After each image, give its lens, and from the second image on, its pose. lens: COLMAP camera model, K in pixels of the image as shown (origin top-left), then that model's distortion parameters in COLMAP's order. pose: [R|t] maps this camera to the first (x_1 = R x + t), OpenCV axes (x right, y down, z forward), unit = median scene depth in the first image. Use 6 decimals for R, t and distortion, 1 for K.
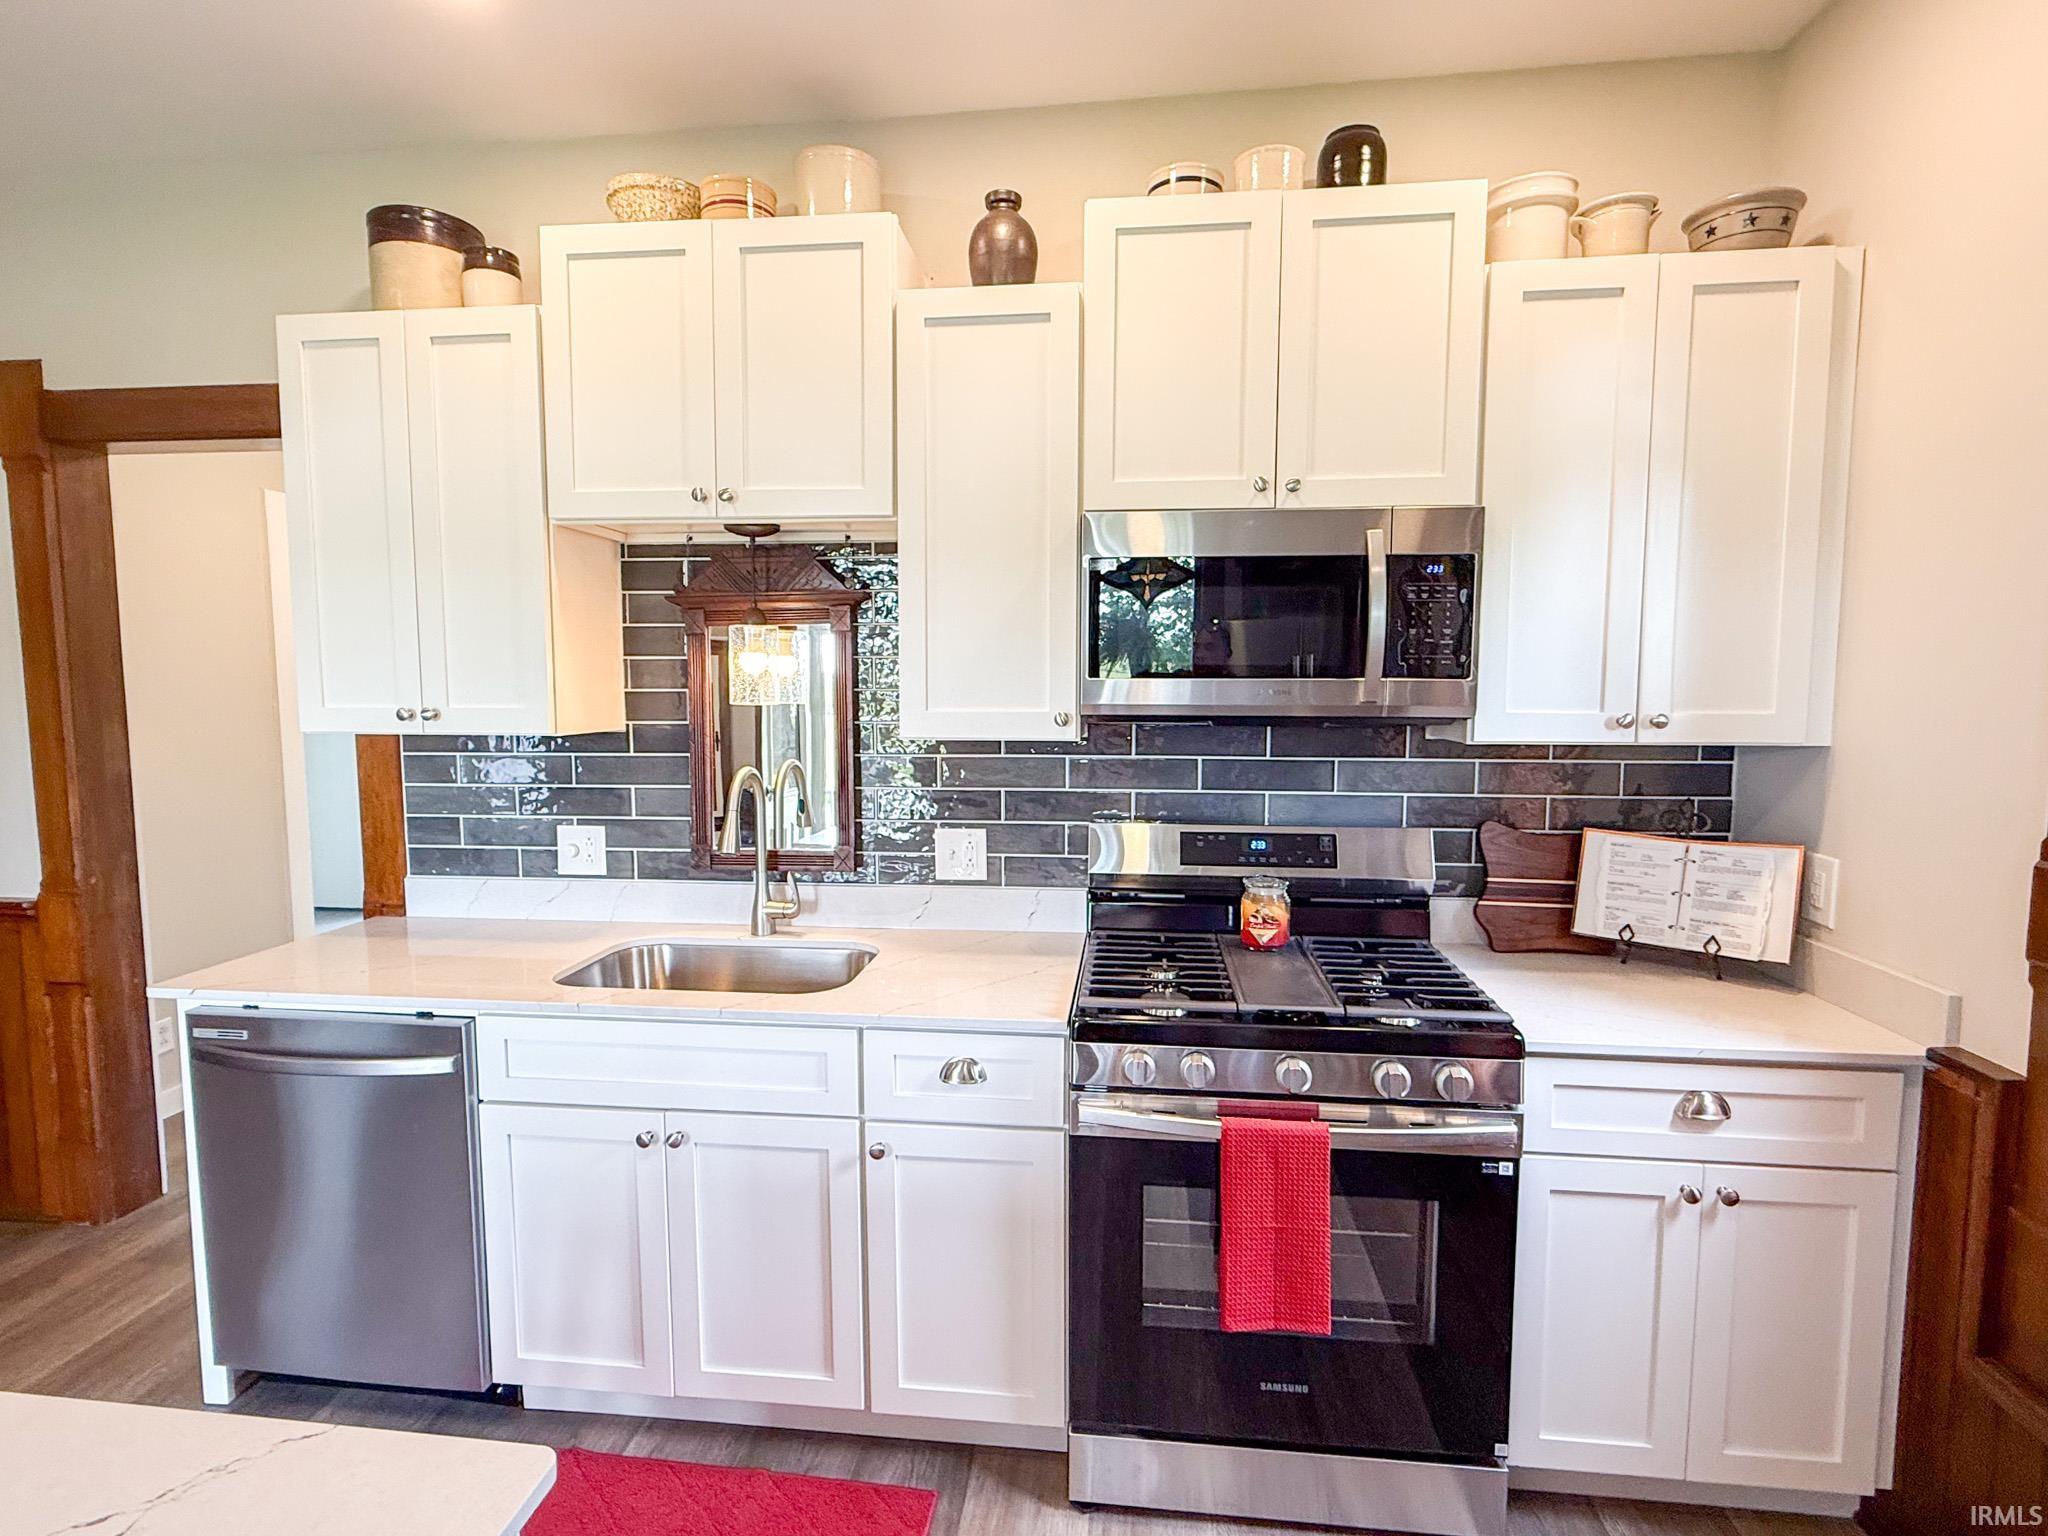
lens RADIAL K [[1010.5, 0, 1022.0], [0, 1010.5, 766.6], [0, 0, 1]] dist [-0.000447, -0.000096]
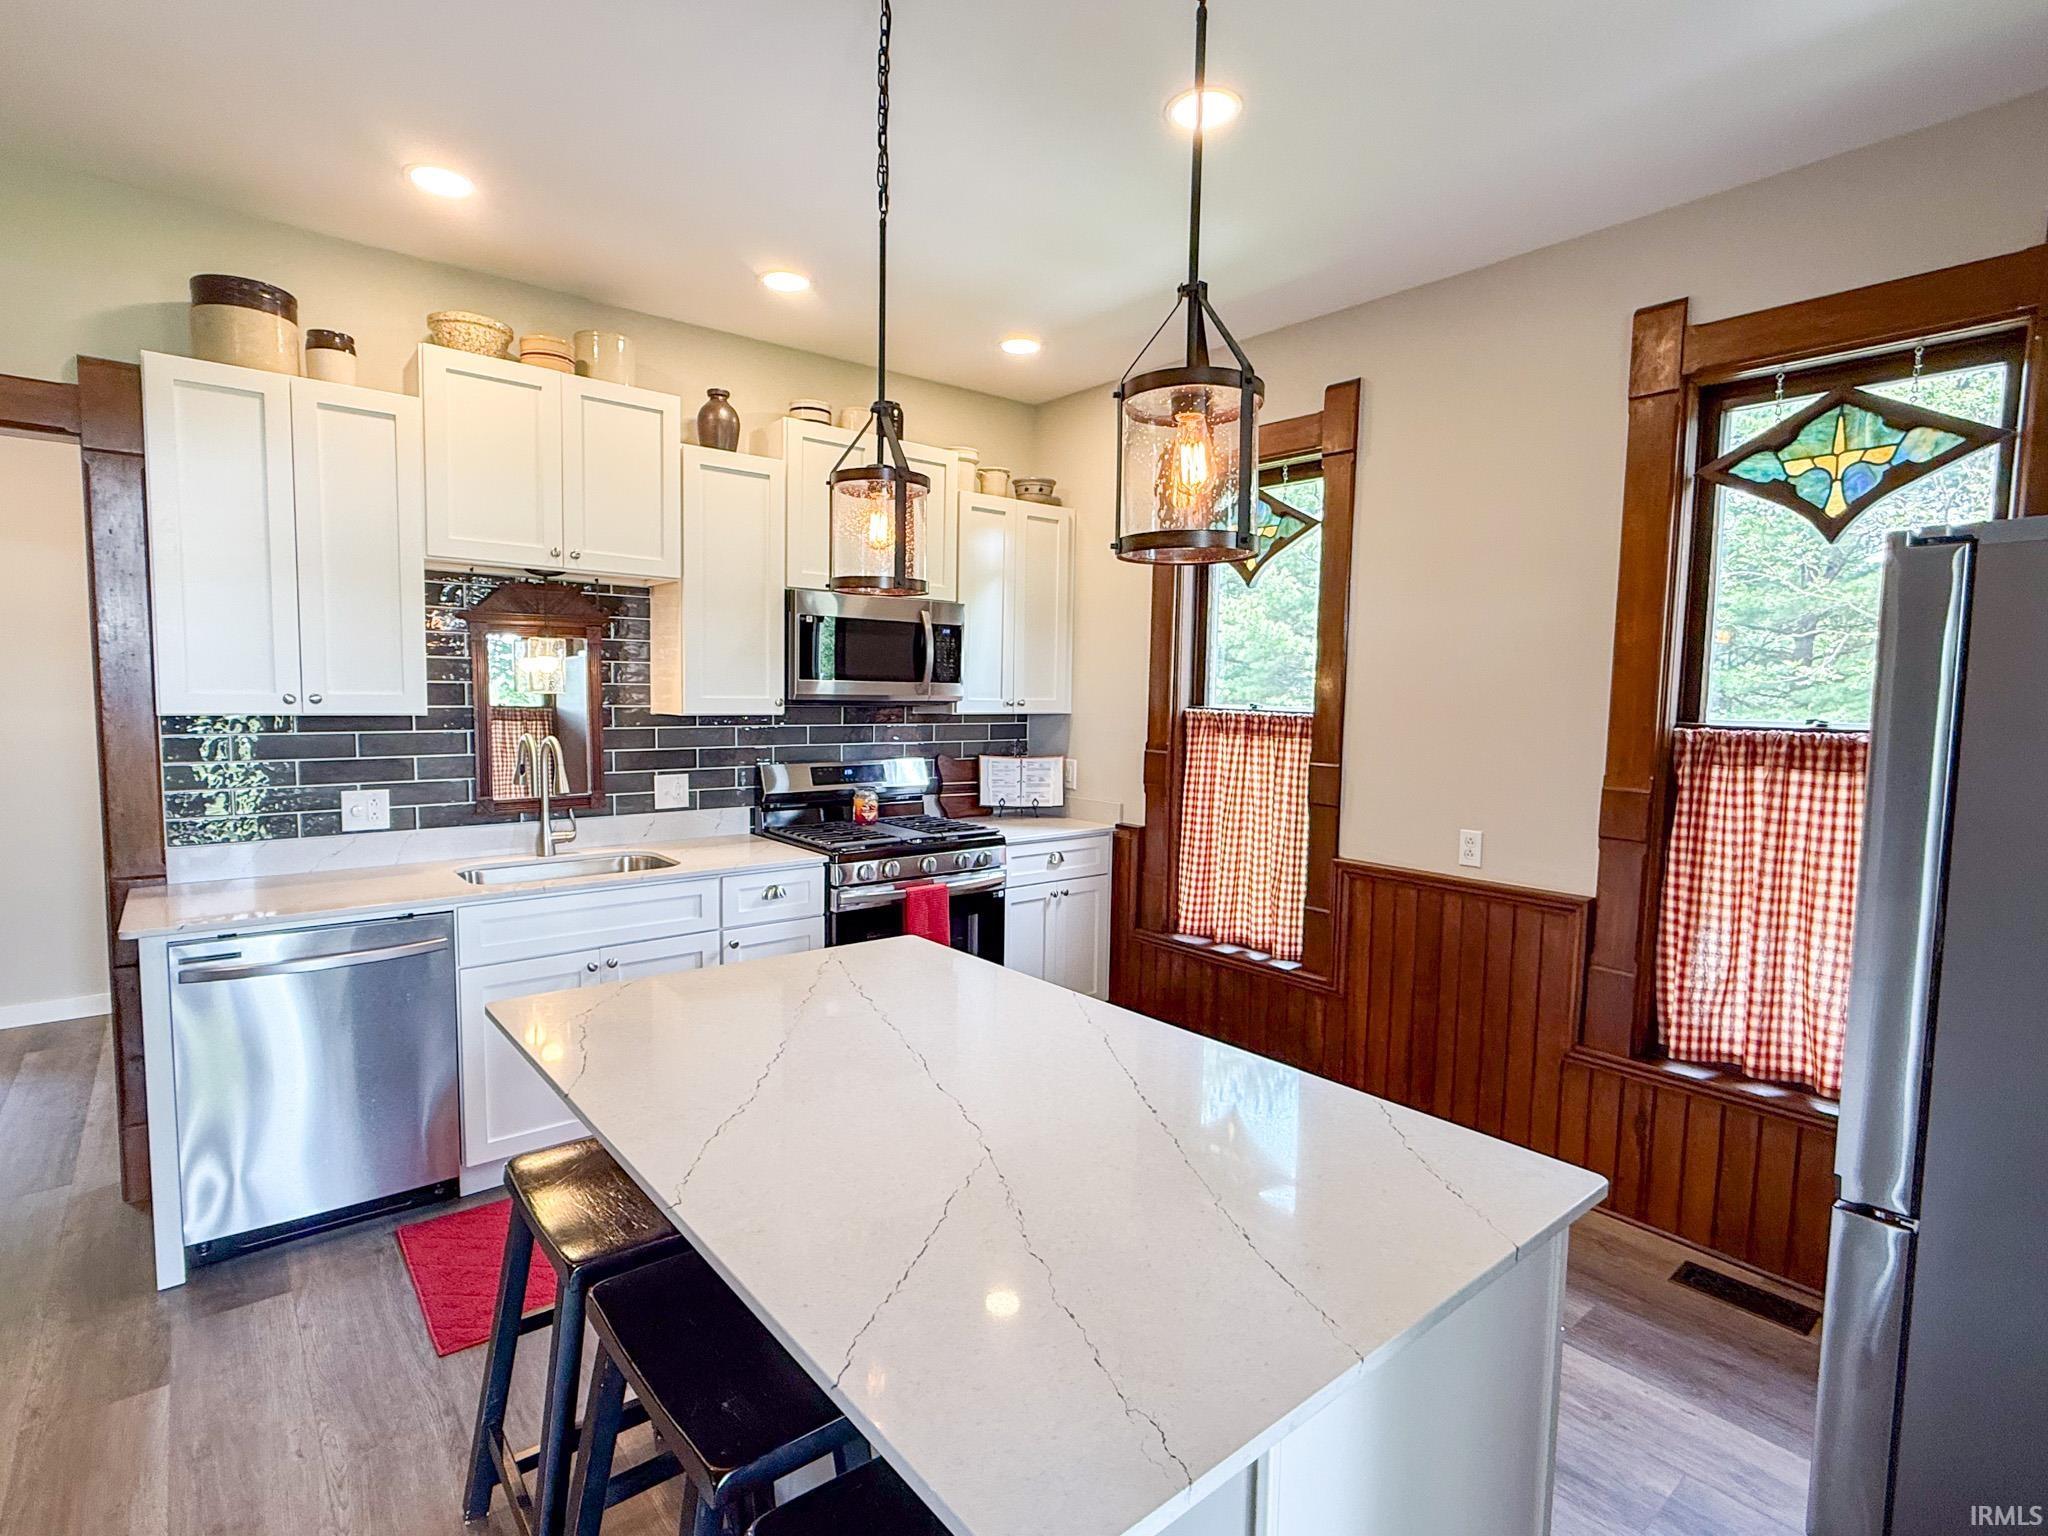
lens RADIAL K [[1010.5, 0, 1017.1], [0, 1010.5, 769.9], [0, 0, 1]] dist [-0.000780, -0.000032]
pose [[0.694189, -0.046985, 0.718258, -0.916120], [0.043149, 0.998789, 0.023634, 0.046062], [-0.718499, 0.014586, 0.695375, -0.517847]]
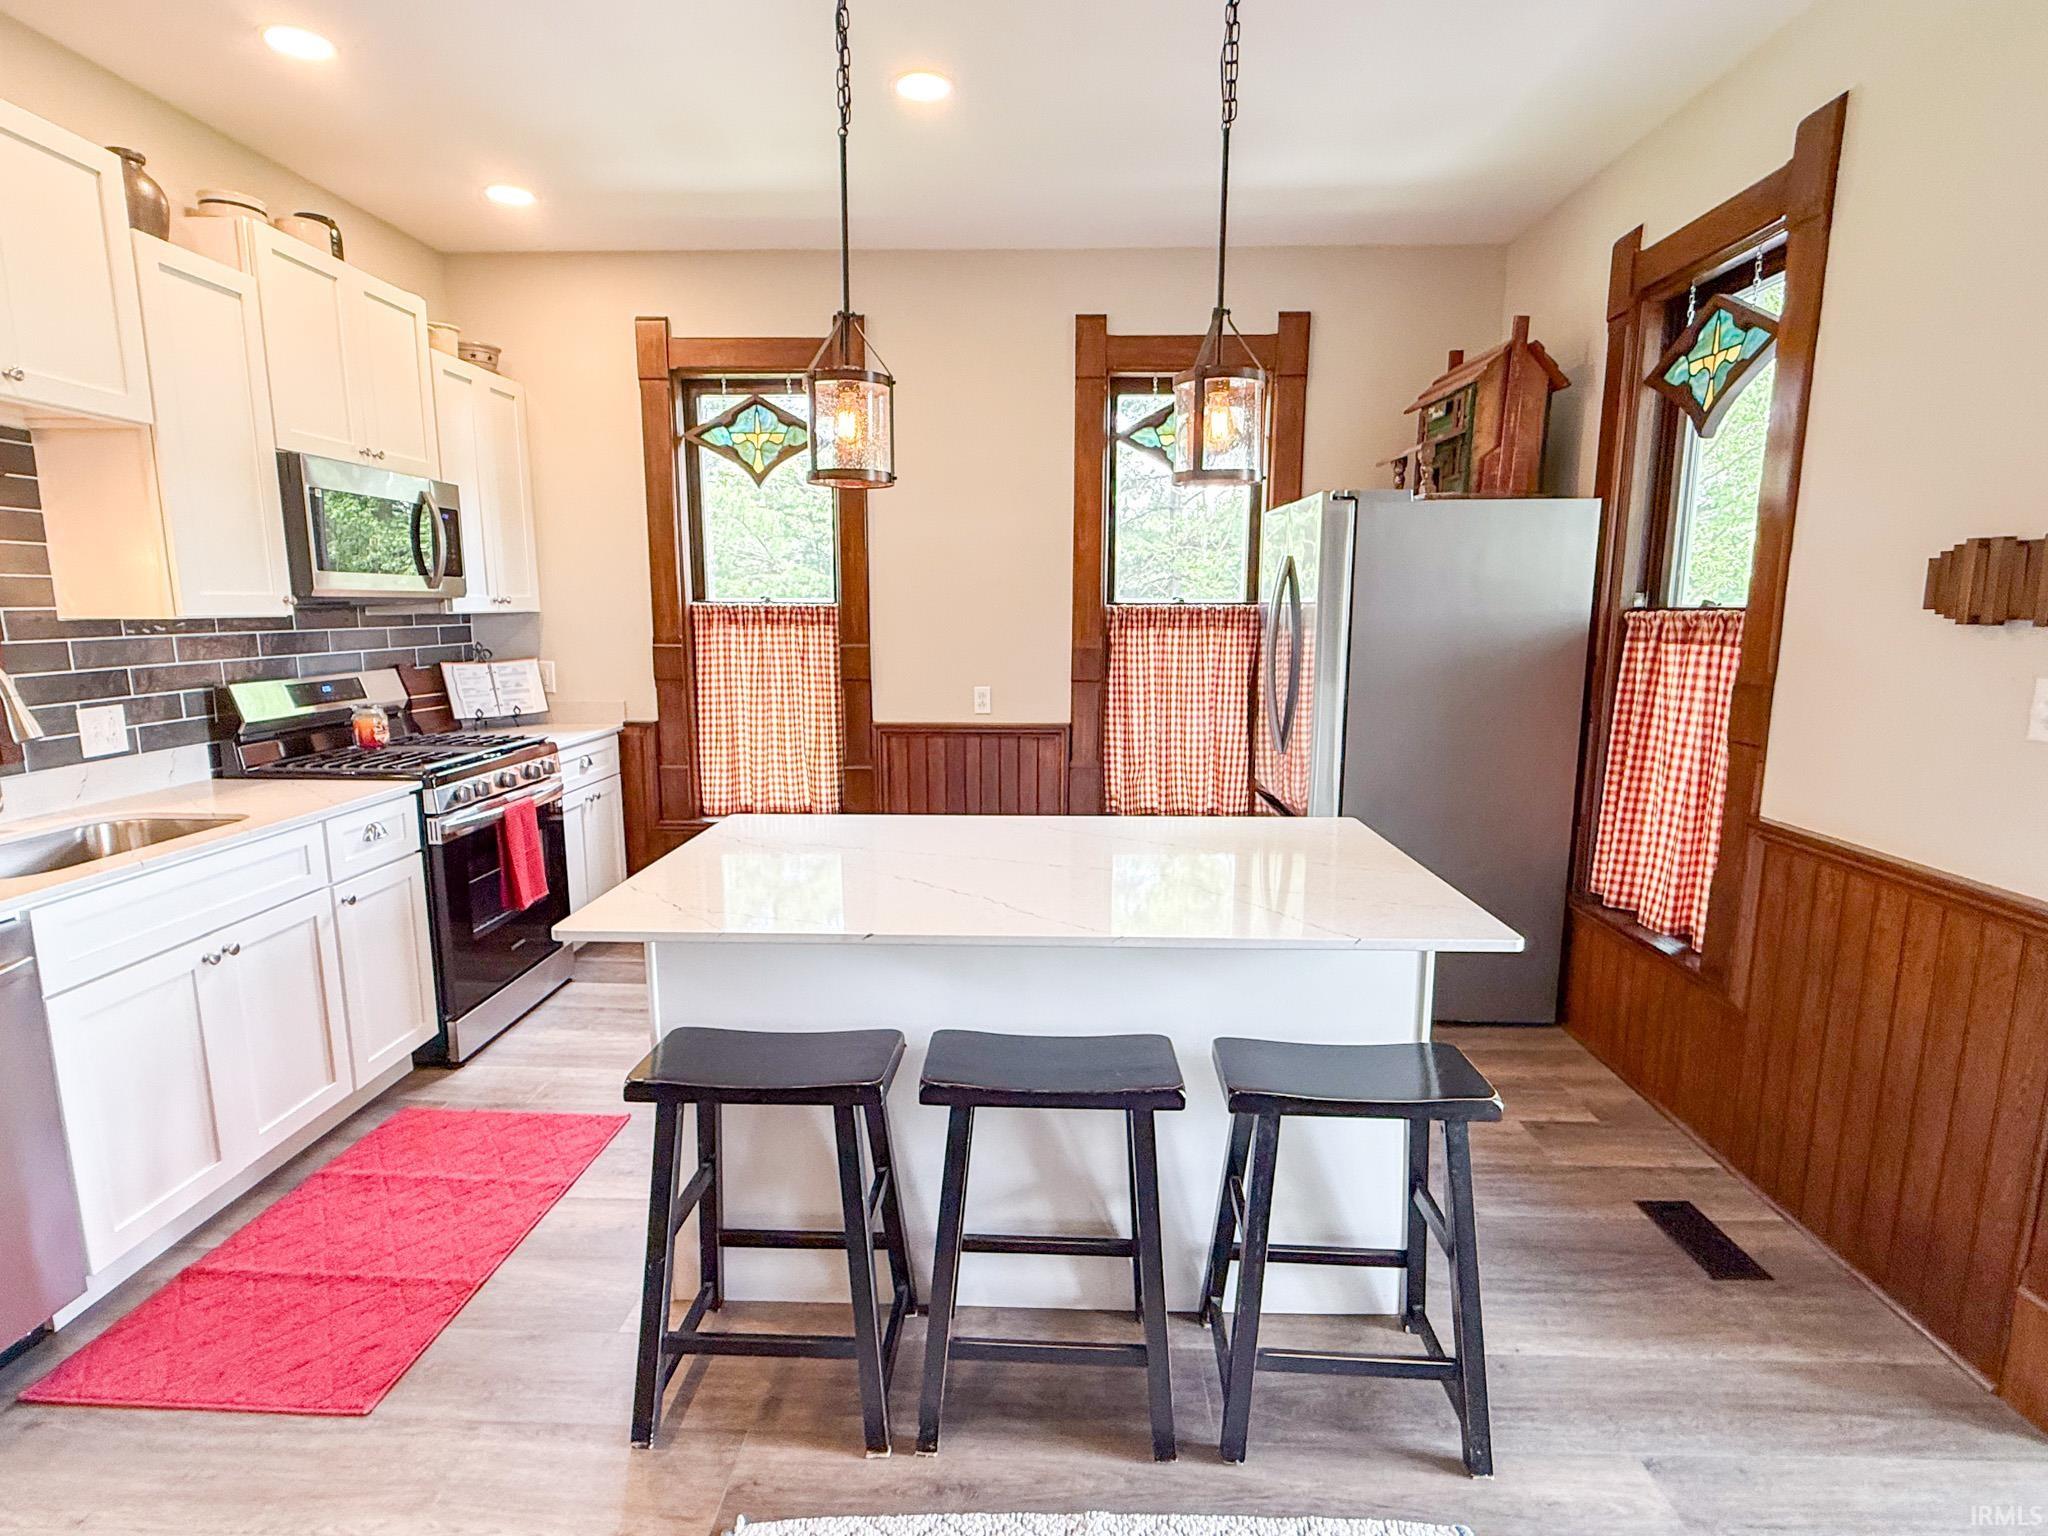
lens RADIAL K [[1013.1, 0, 1021.7], [0, 1013.1, 770.1], [0, 0, 1]] dist [0.000996, 0.000136]
pose [[-0.080766, -0.163577, 0.983219, -1.392163], [0.080772, 0.982123, 0.170029, 0.025916], [-0.993455, 0.093149, -0.066110, 0.109760]]
